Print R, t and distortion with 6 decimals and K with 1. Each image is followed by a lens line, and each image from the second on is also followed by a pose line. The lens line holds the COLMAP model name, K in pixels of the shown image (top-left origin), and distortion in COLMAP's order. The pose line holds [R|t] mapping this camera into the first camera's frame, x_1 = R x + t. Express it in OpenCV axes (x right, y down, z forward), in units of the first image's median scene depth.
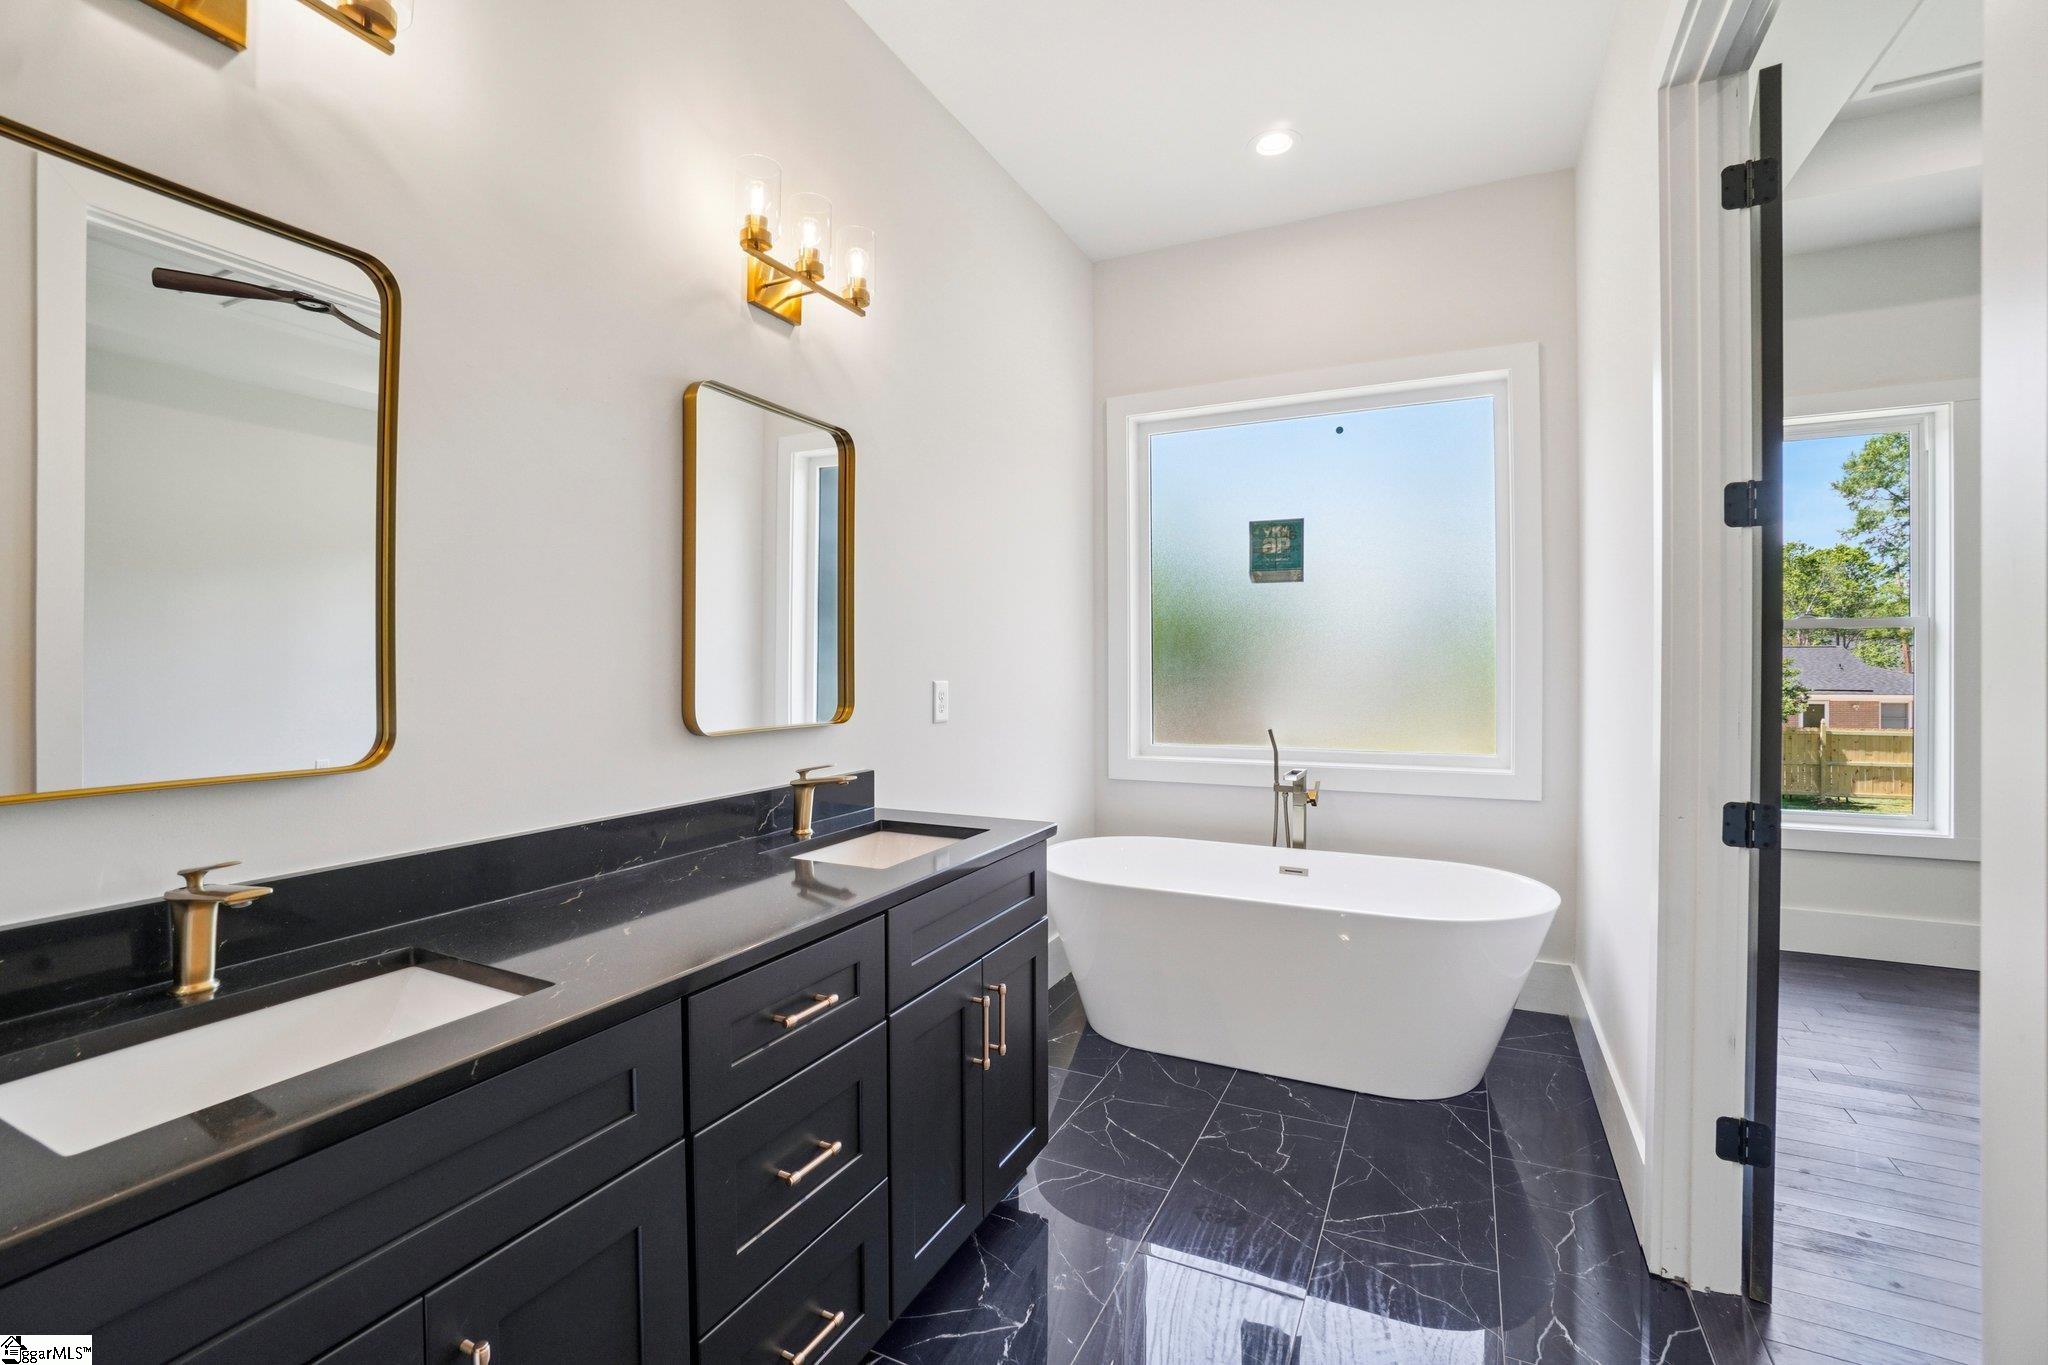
lens RADIAL K [[919.8, 0, 1007.9], [0, 919.8, 666.3], [0, 0, 1]] dist [-0.042823, 0.012846]
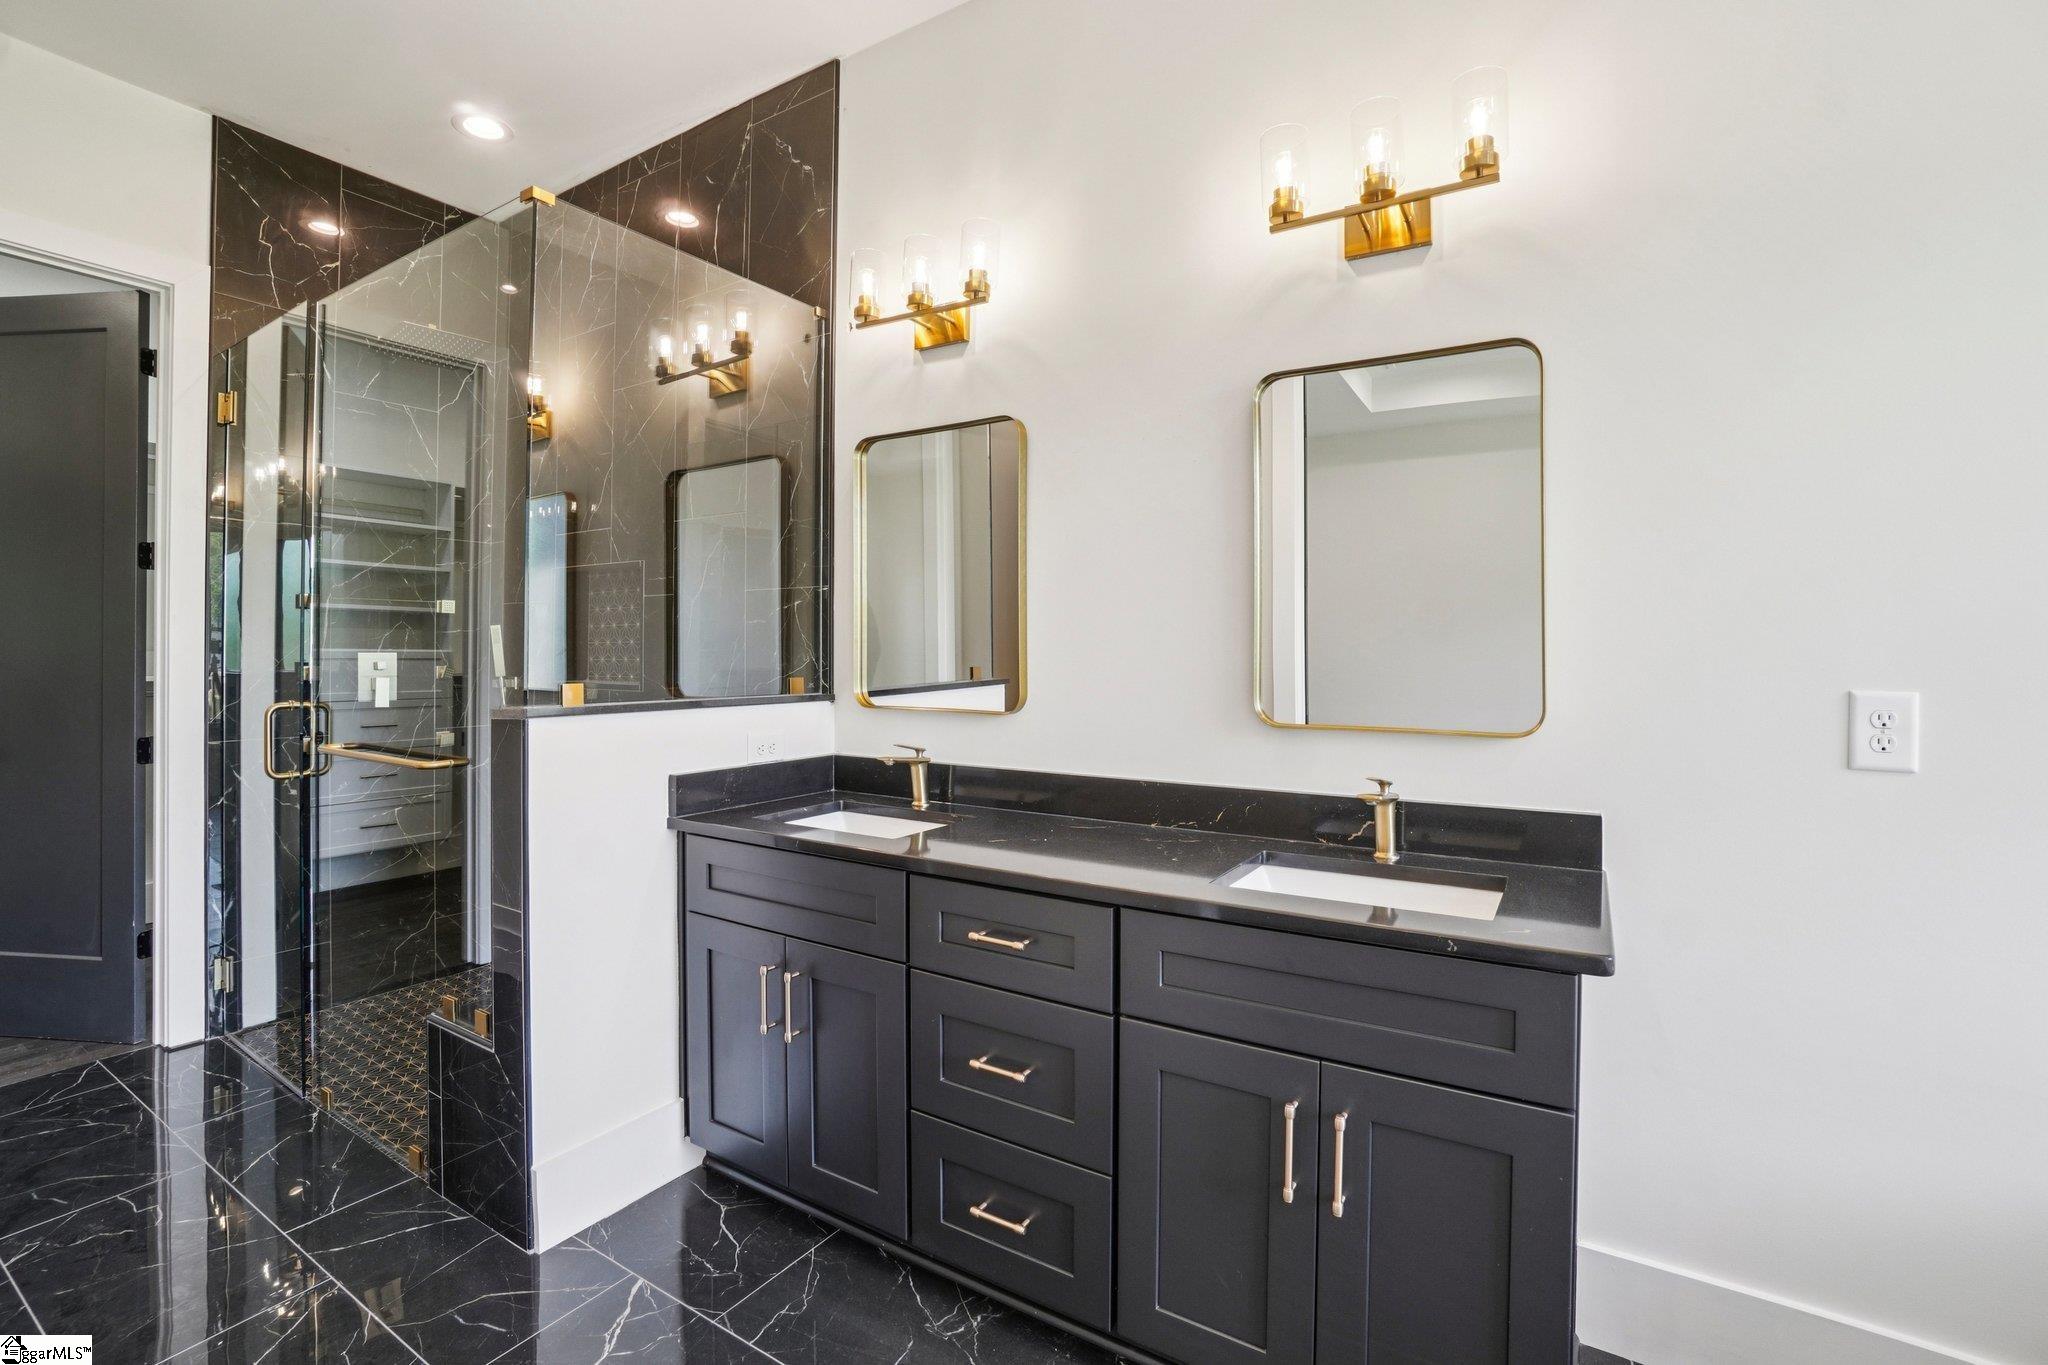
lens RADIAL K [[919.8, 0, 1009.1], [0, 919.8, 648.0], [0, 0, 1]] dist [-0.042823, 0.012846]
pose [[-0.101549, 0.005380, -0.994816, 0.653487], [-0.003046, 0.999979, 0.005719, -0.014262], [0.994826, 0.003611, -0.101531, 0.749490]]
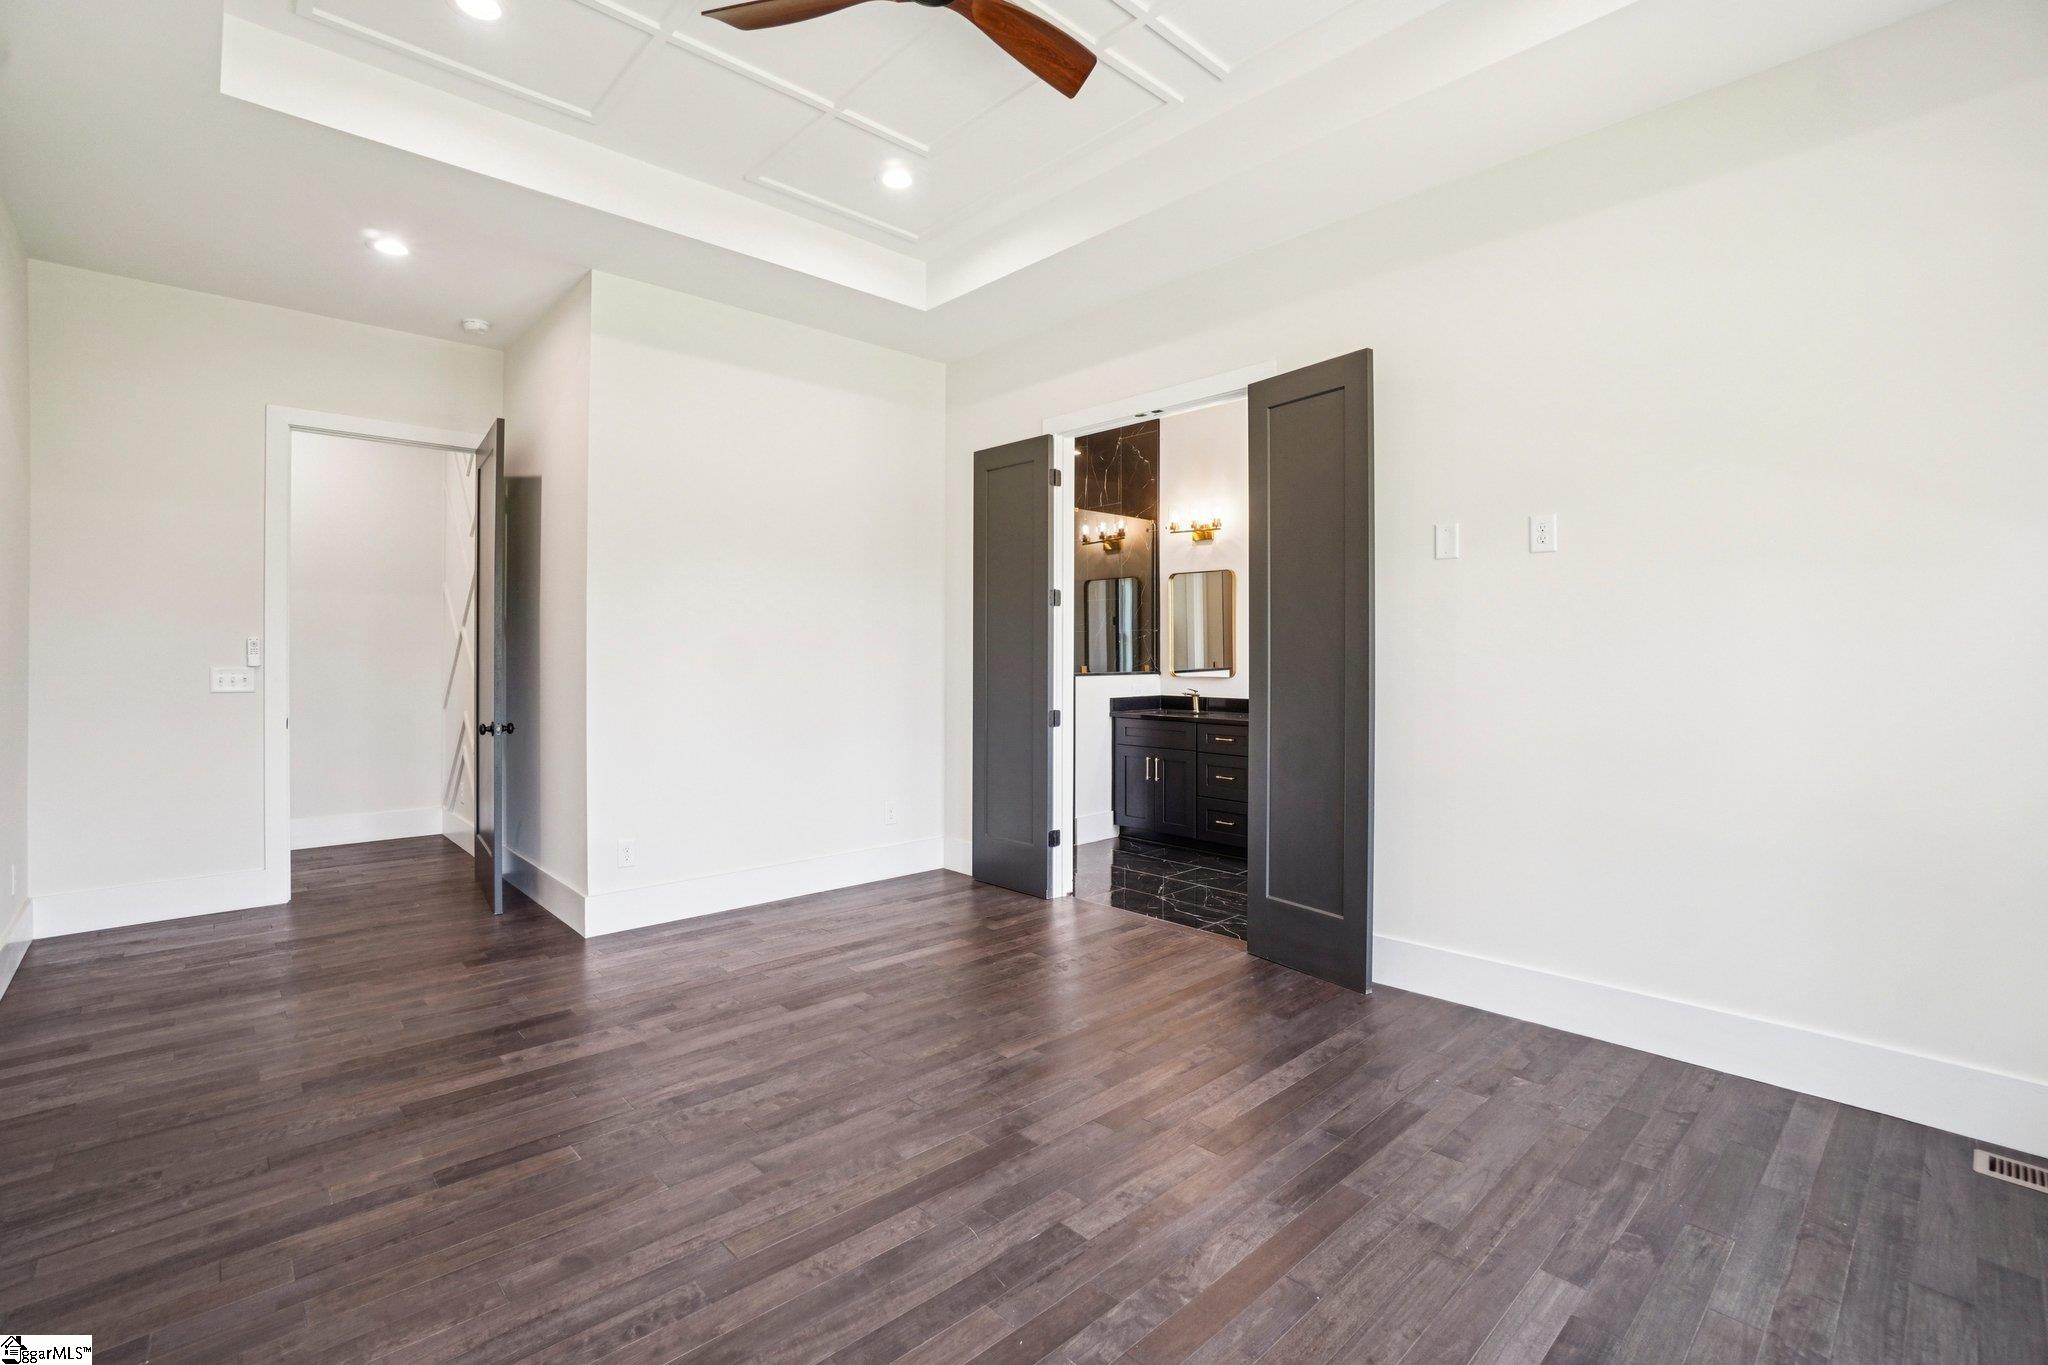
lens RADIAL K [[919.8, 0, 1005.6], [0, 919.8, 643.8], [0, 0, 1]] dist [-0.042823, 0.012846]
pose [[-0.352459, 0.007649, -0.935796, 2.640173], [0.003299, 0.999971, 0.006932, -0.065333], [0.935821, -0.000644, -0.352474, 1.013230]]
